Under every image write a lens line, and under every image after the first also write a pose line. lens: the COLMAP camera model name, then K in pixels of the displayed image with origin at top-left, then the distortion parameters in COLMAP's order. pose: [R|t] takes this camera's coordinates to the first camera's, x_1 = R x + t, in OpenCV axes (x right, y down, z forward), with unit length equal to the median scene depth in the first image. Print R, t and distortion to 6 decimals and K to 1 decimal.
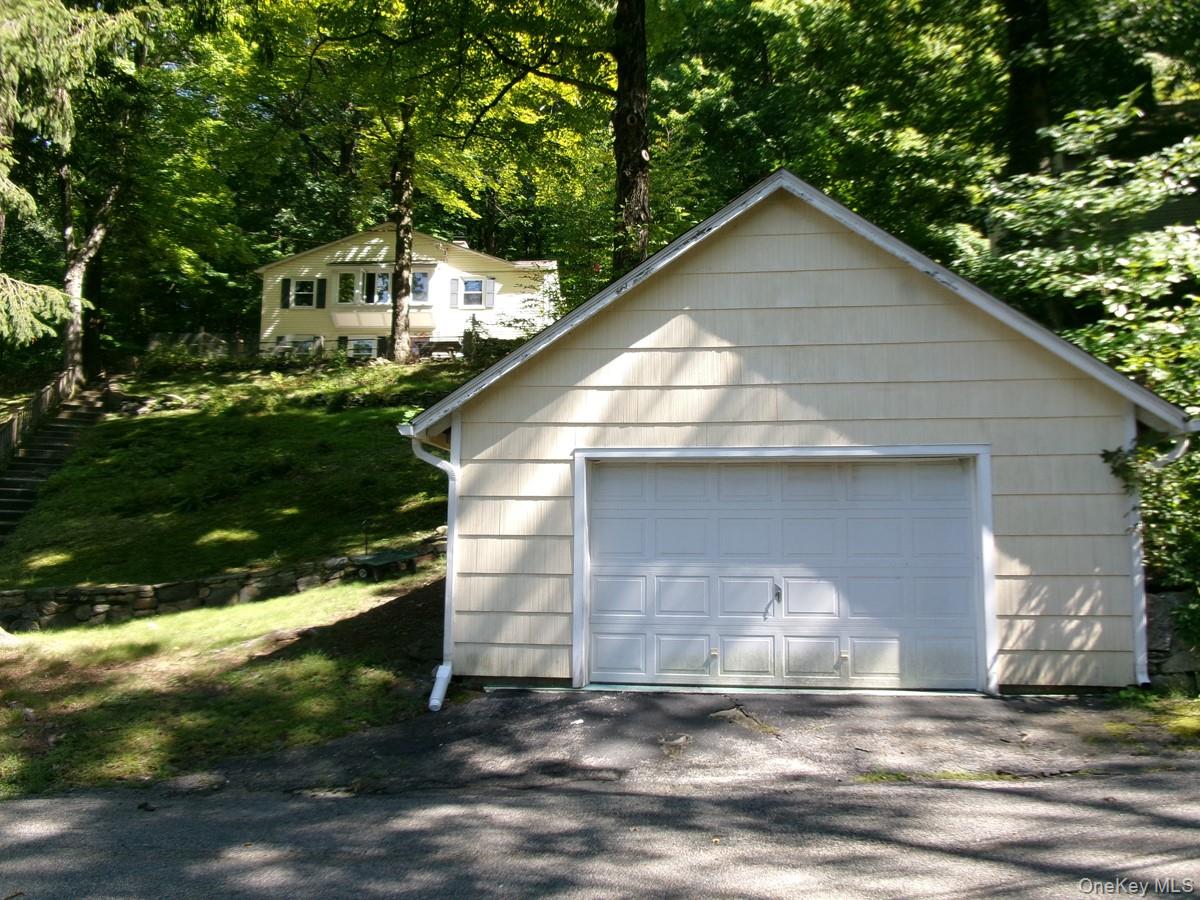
lens RADIAL K [[980.7, 0, 600.0], [0, 980.7, 450.0], [0, 0, 1]] dist [-0.000999, -0.009635]
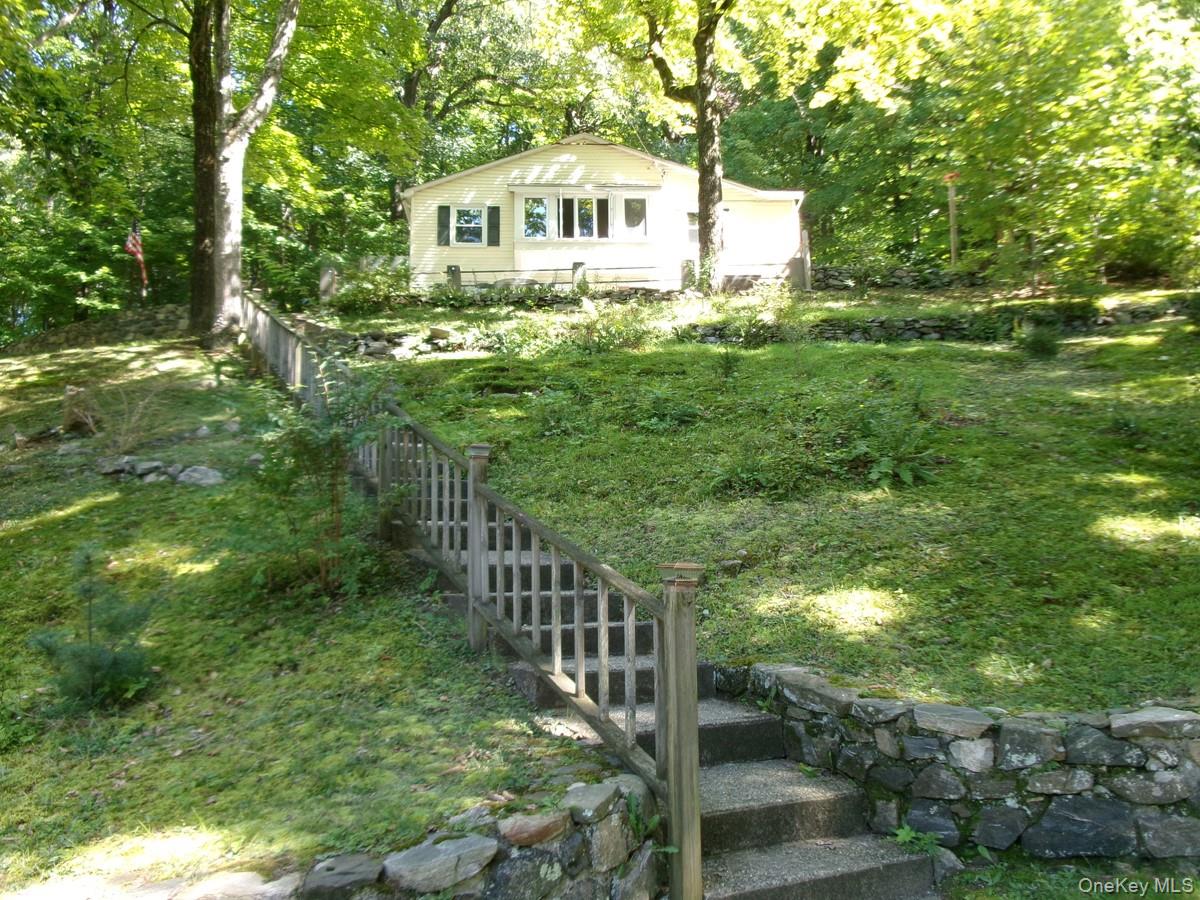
lens RADIAL K [[980.7, 0, 600.0], [0, 980.7, 450.0], [0, 0, 1]] dist [-0.000999, -0.009635]
pose [[0.993515, -0.006670, 0.113507, -0.291059], [0.009228, 0.999715, -0.022026, 0.024796], [-0.113327, 0.022931, 0.993293, 0.266749]]
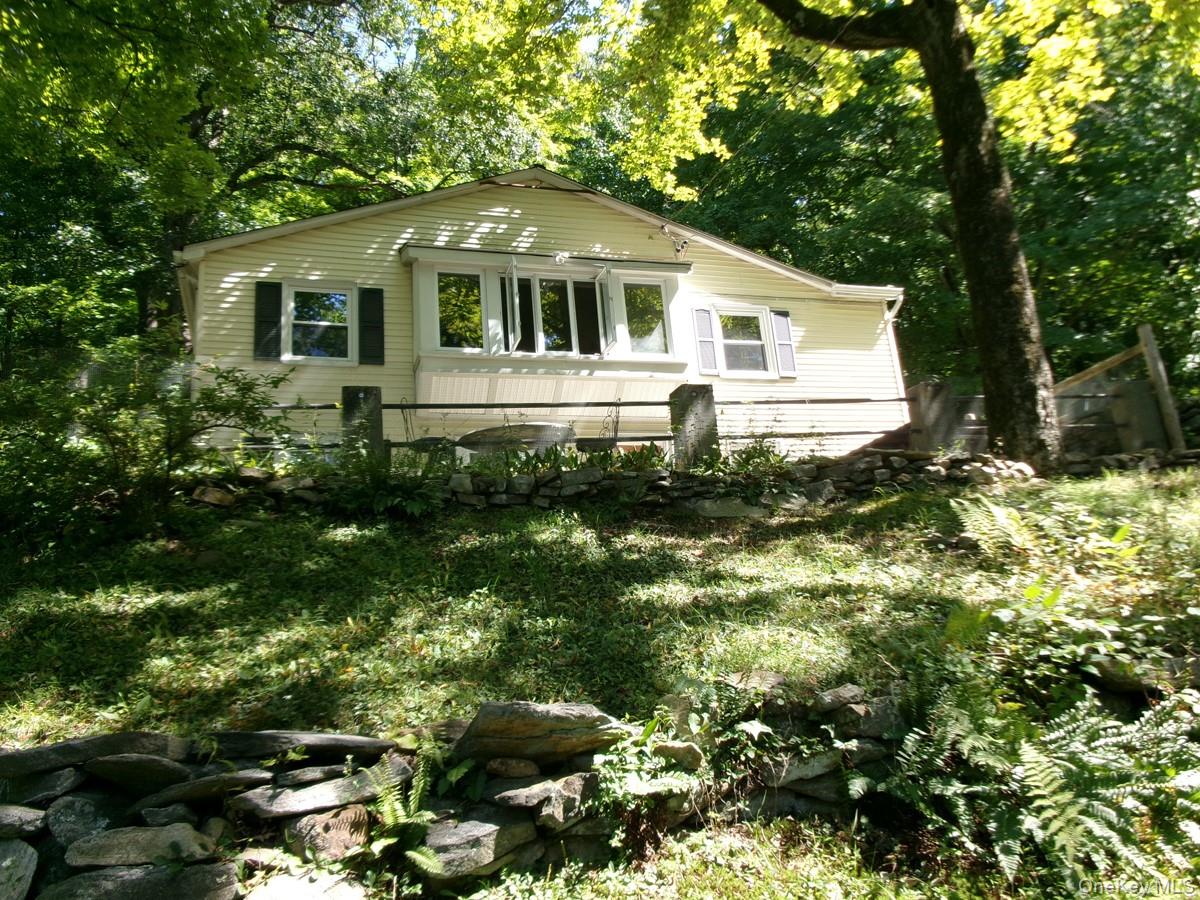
lens RADIAL K [[980.7, 0, 600.0], [0, 980.7, 450.0], [0, 0, 1]] dist [-0.000999, -0.009635]
pose [[0.936401, 0.011414, 0.350746, -0.334159], [0.052076, 0.983885, -0.171049, -0.047151], [-0.347046, 0.178436, 0.920717, 0.644104]]
